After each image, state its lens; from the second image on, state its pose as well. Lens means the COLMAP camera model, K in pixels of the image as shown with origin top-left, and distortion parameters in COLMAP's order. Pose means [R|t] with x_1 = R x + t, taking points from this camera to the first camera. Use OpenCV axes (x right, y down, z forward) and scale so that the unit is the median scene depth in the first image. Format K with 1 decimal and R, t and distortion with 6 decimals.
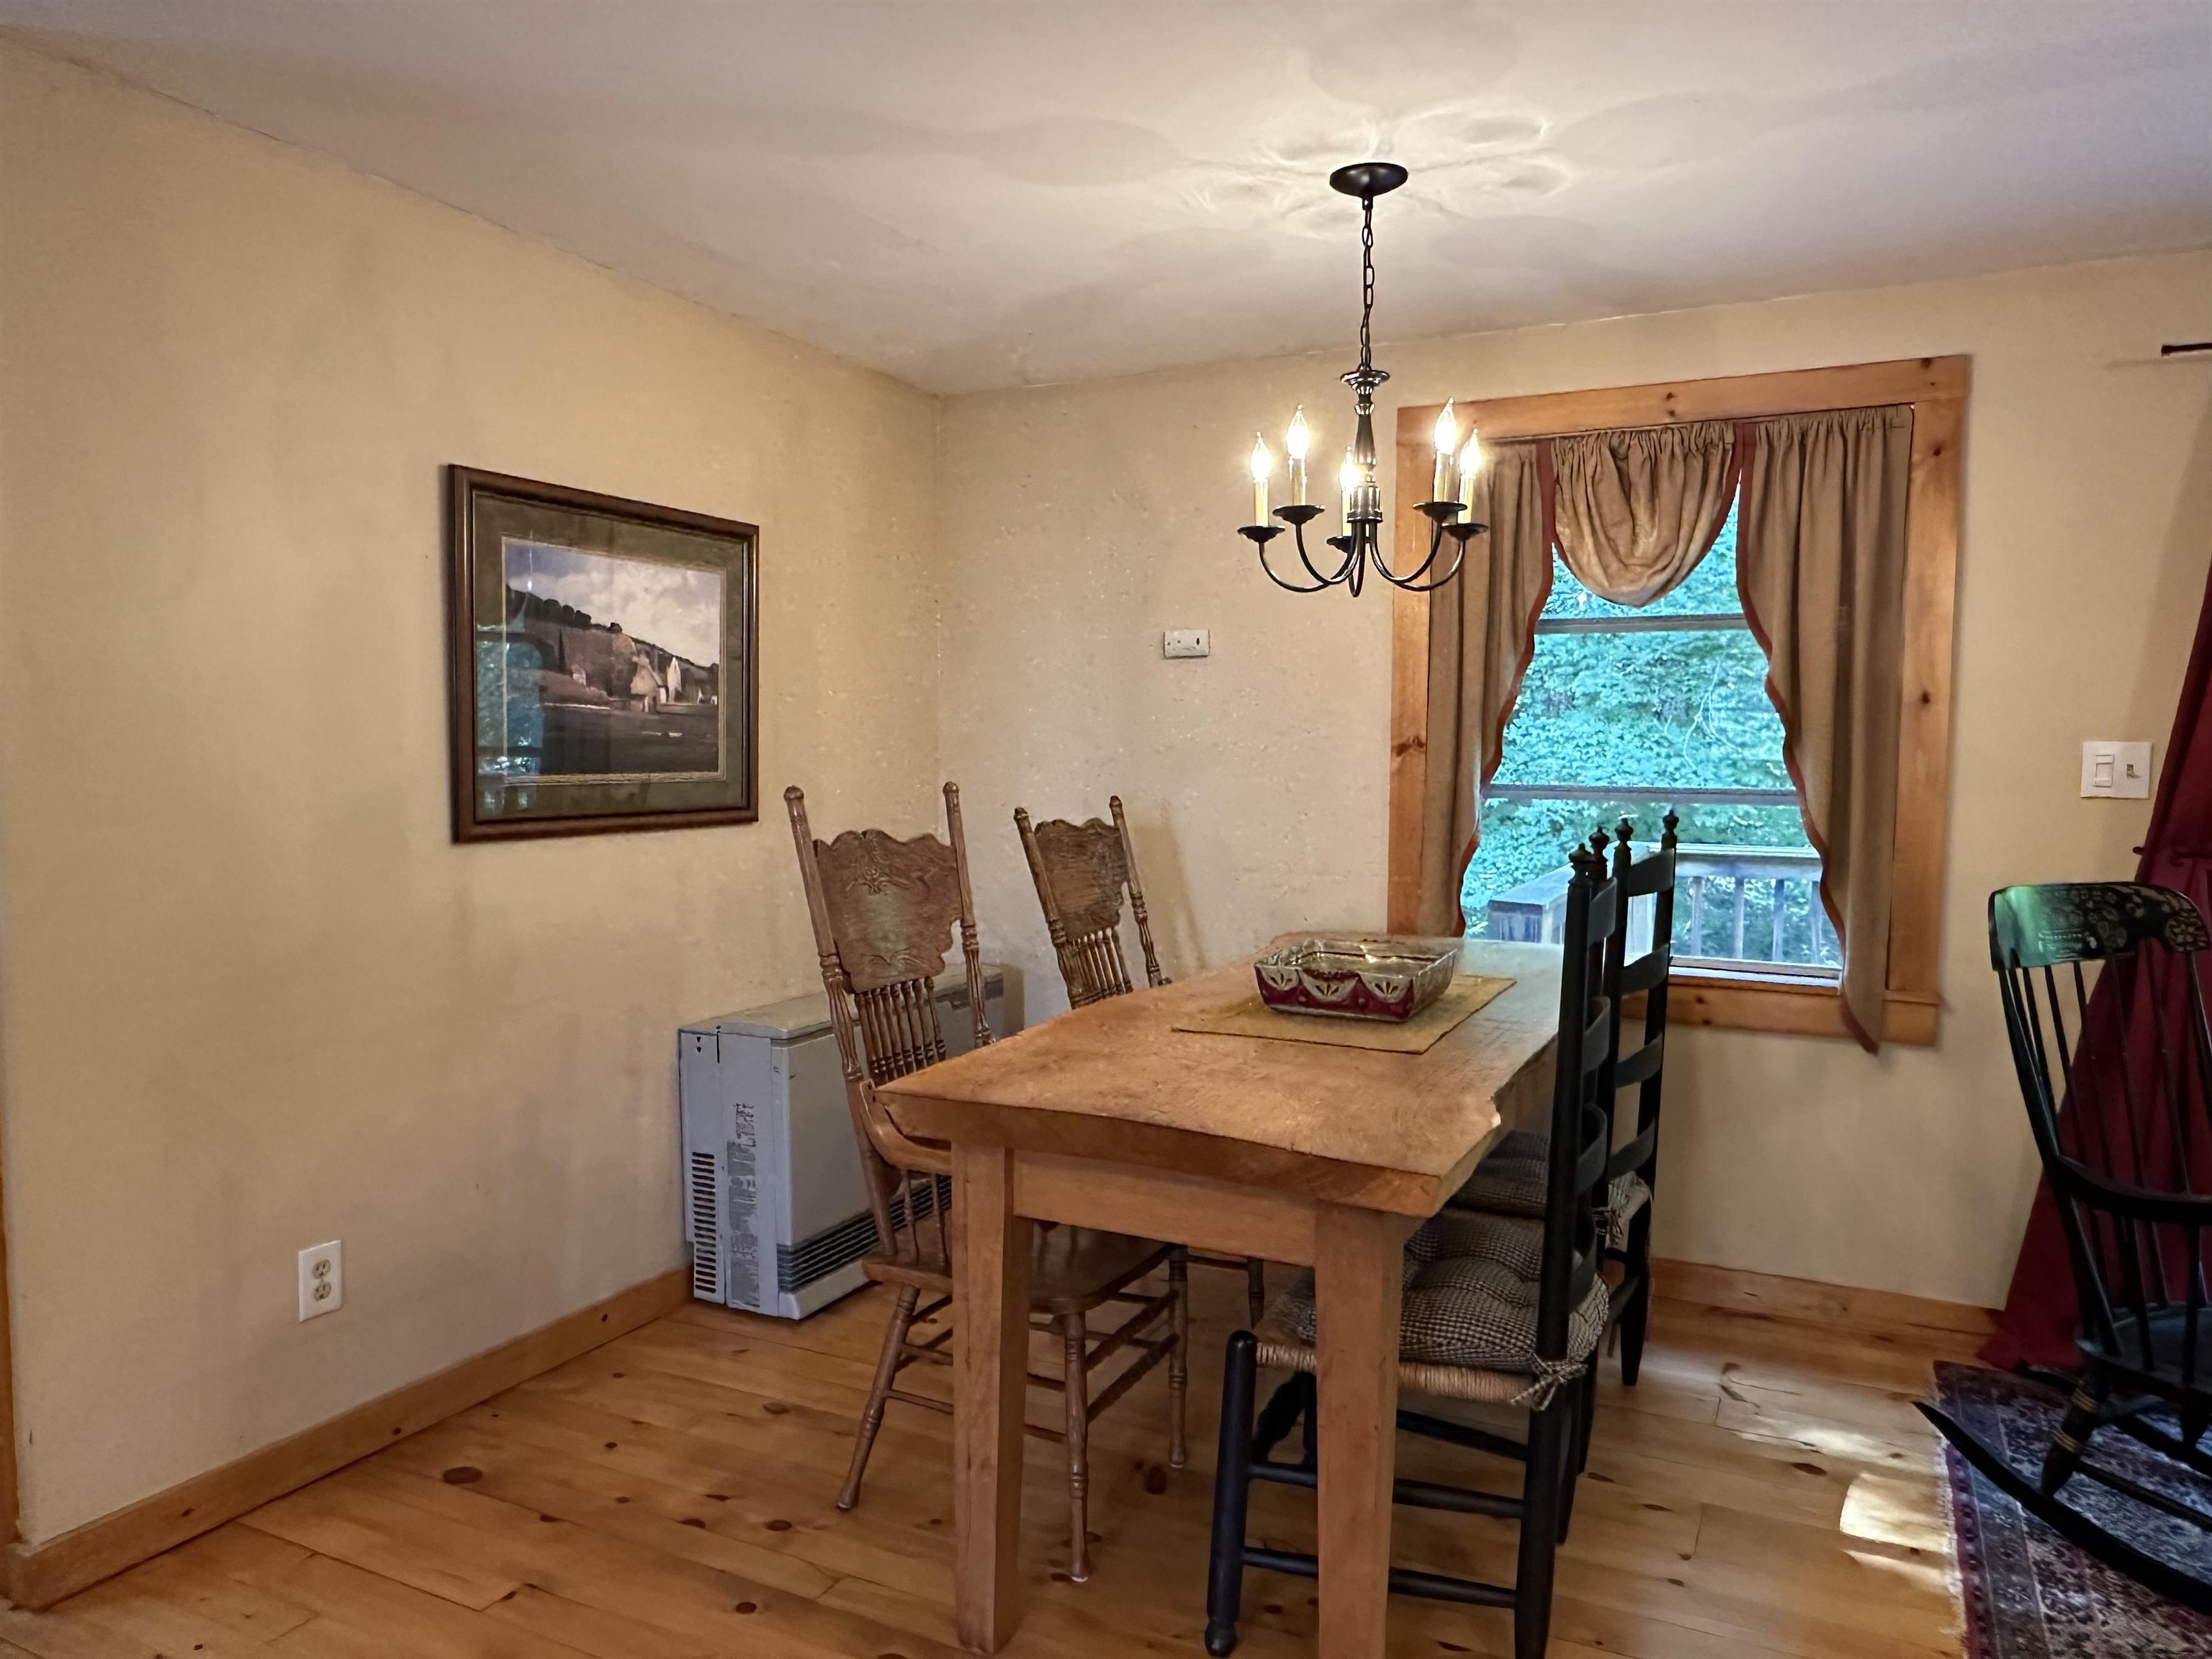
lens RADIAL K [[1467.5, 0, 1104.1], [0, 1467.5, 833.0], [0, 0, 1]] dist [-0.005888, -0.003570]
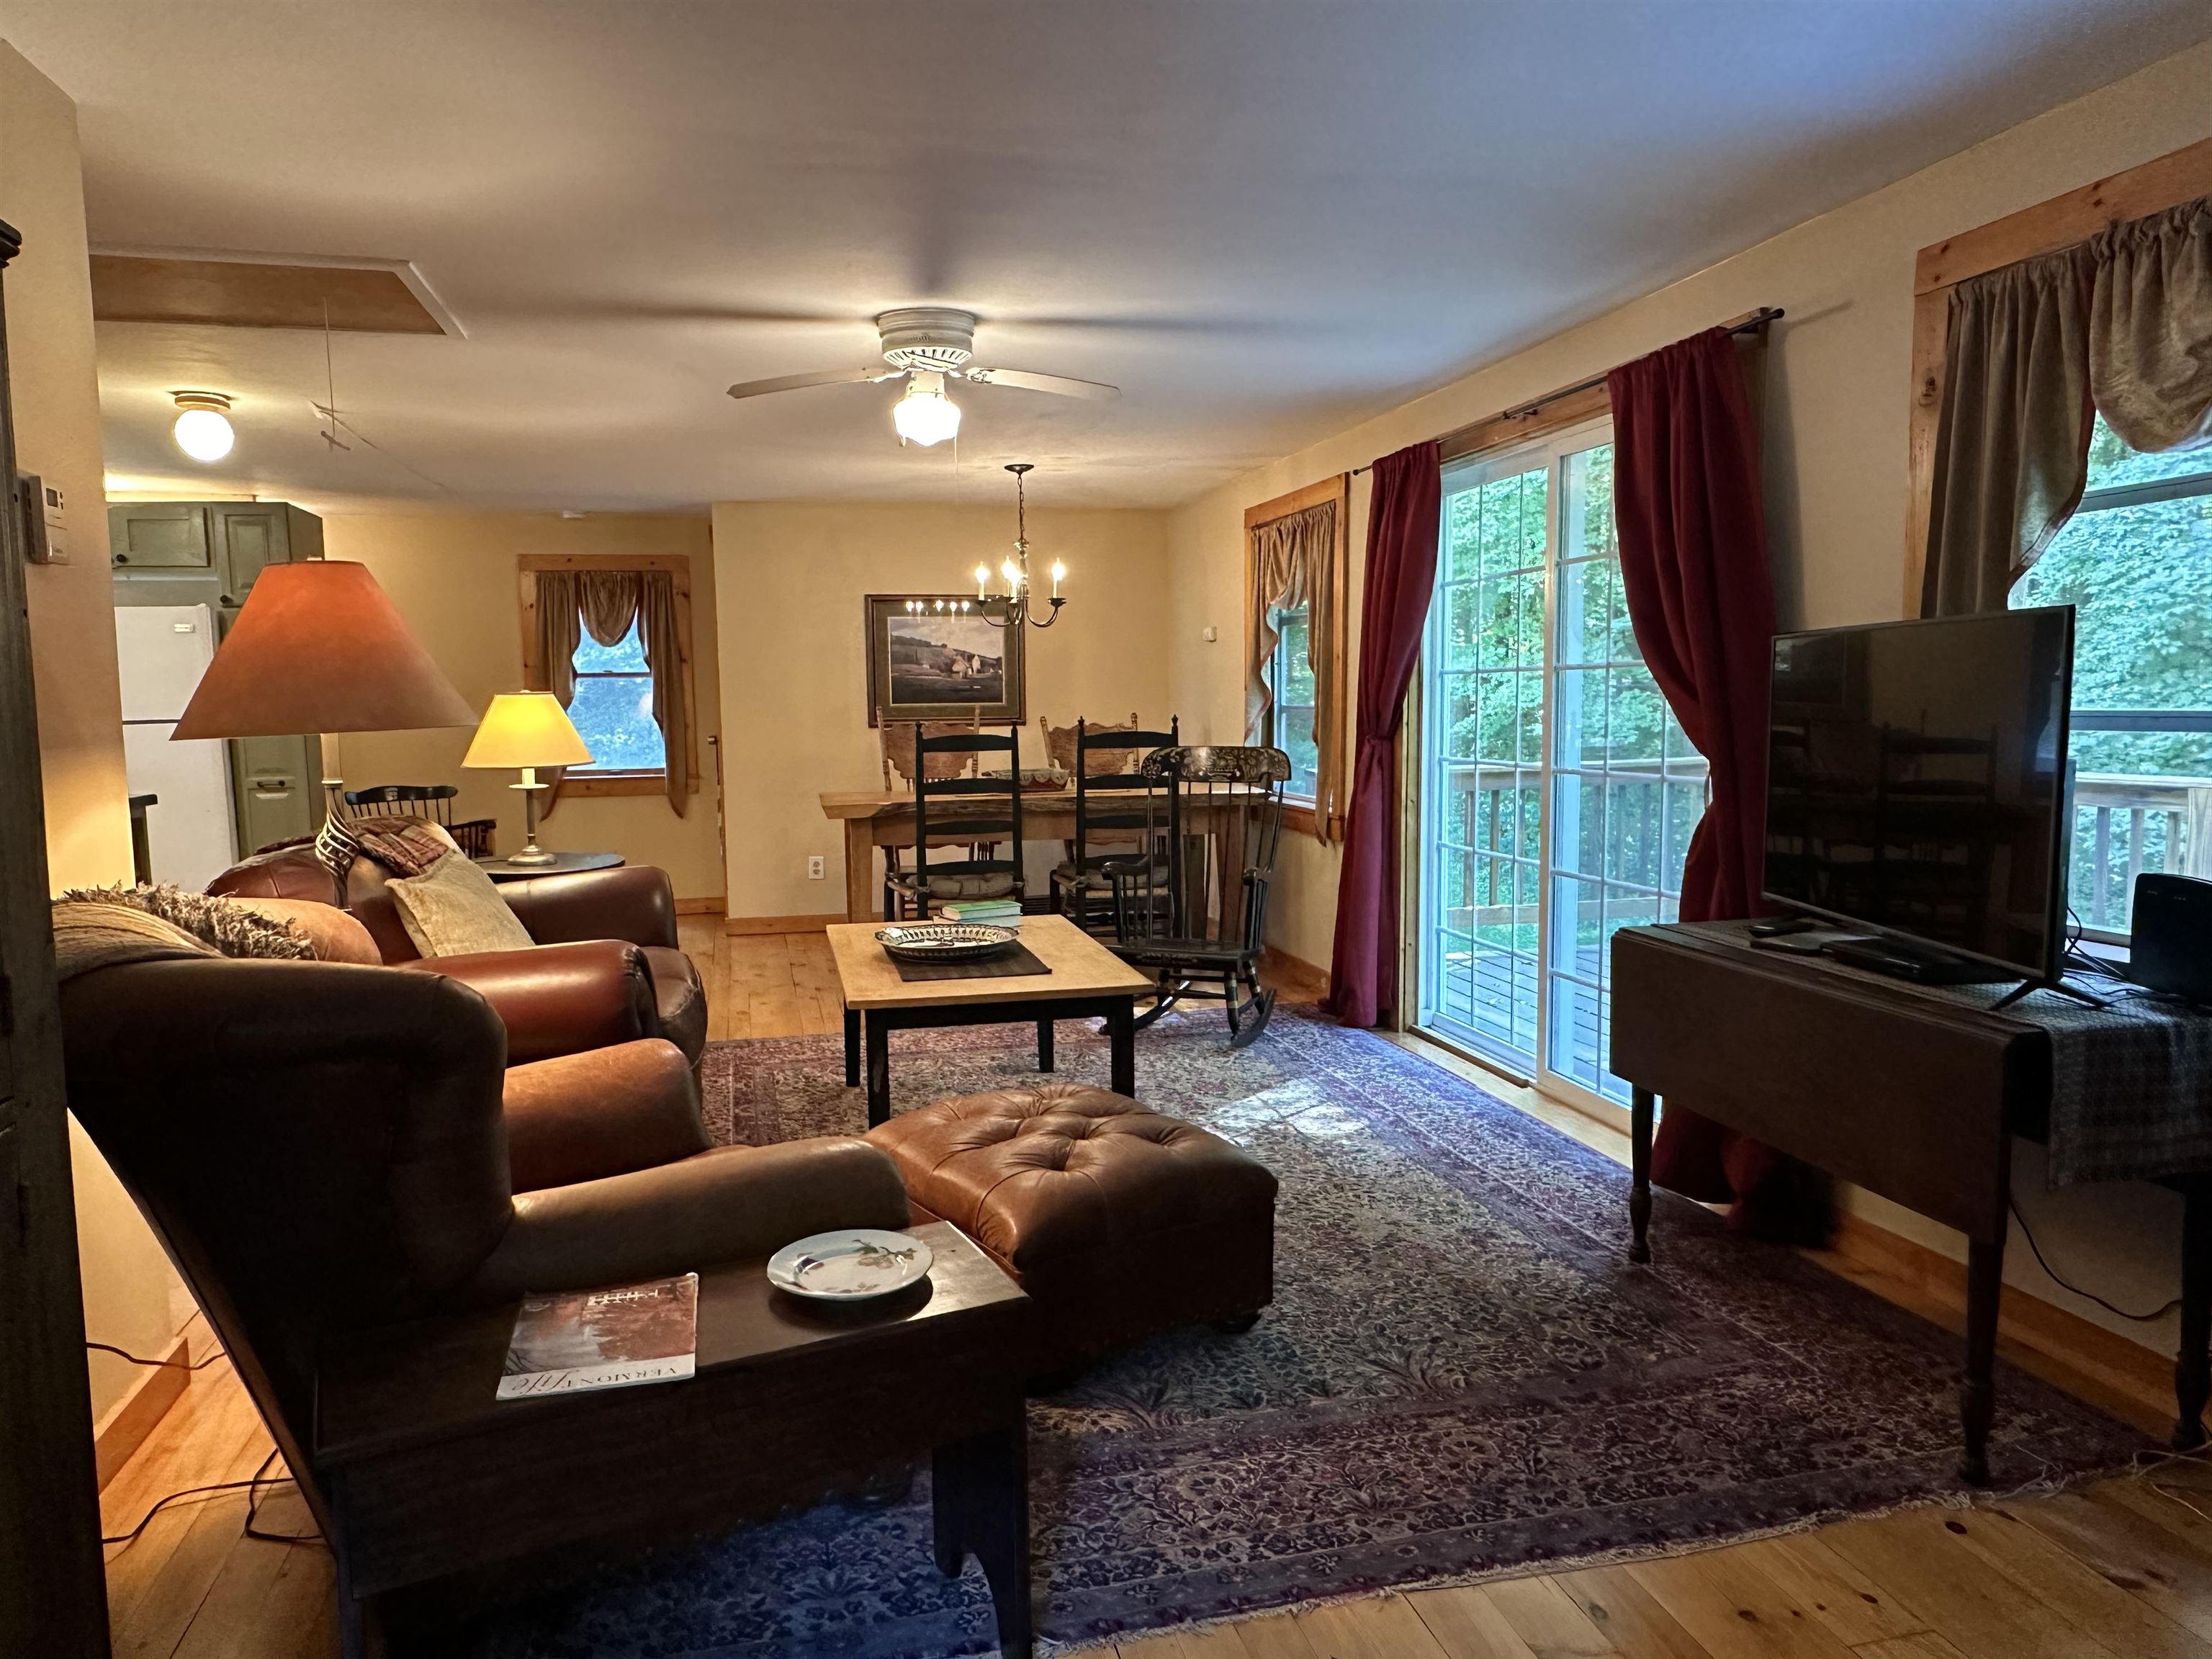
lens RADIAL K [[1467.5, 0, 1108.1], [0, 1467.5, 831.9], [0, 0, 1]] dist [-0.005888, -0.003570]
pose [[0.656046, 0.057454, -0.752531, 1.892782], [-0.033100, 0.998329, 0.047364, 0.055770], [0.753995, -0.006164, 0.656851, -0.486665]]
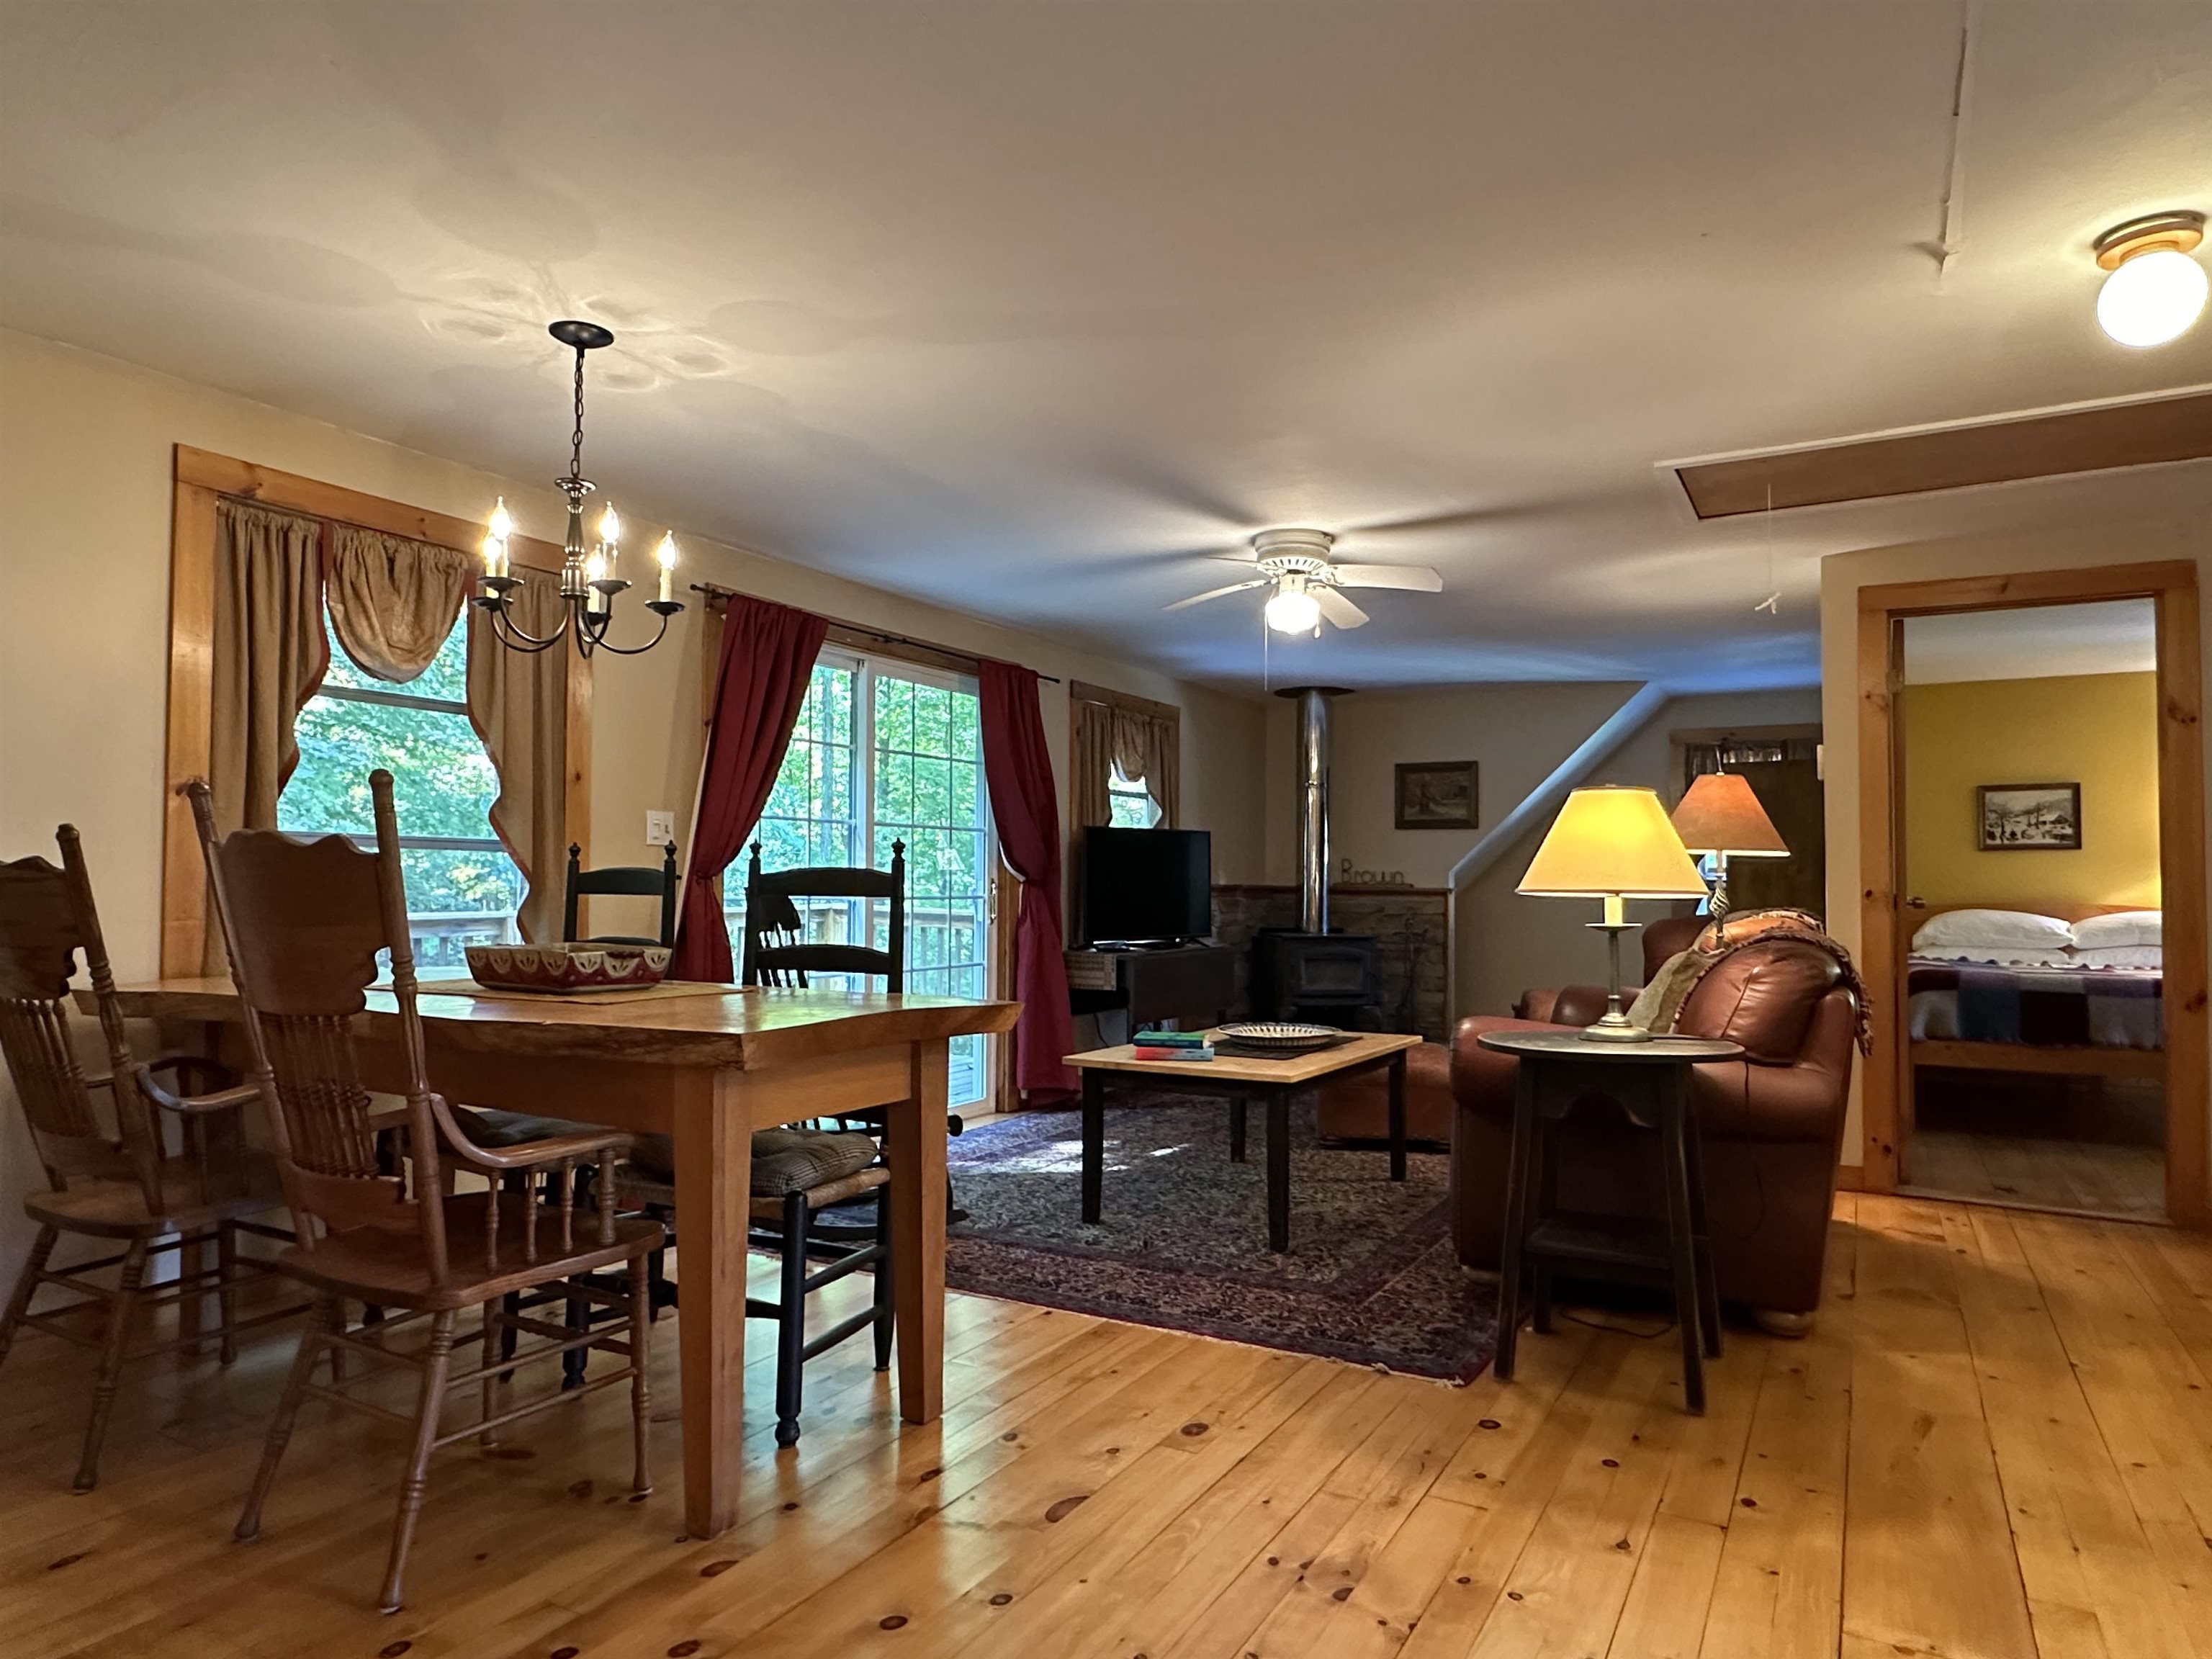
lens RADIAL K [[1356.5, 0, 1108.6], [0, 1356.5, 839.9], [0, 0, 1]] dist [-0.000418, -0.000124]
pose [[0.039670, 0.030076, 0.998760, -0.827760], [0.062041, 0.997544, -0.032503, 0.051375], [-0.997285, 0.063253, 0.037707, 0.447997]]
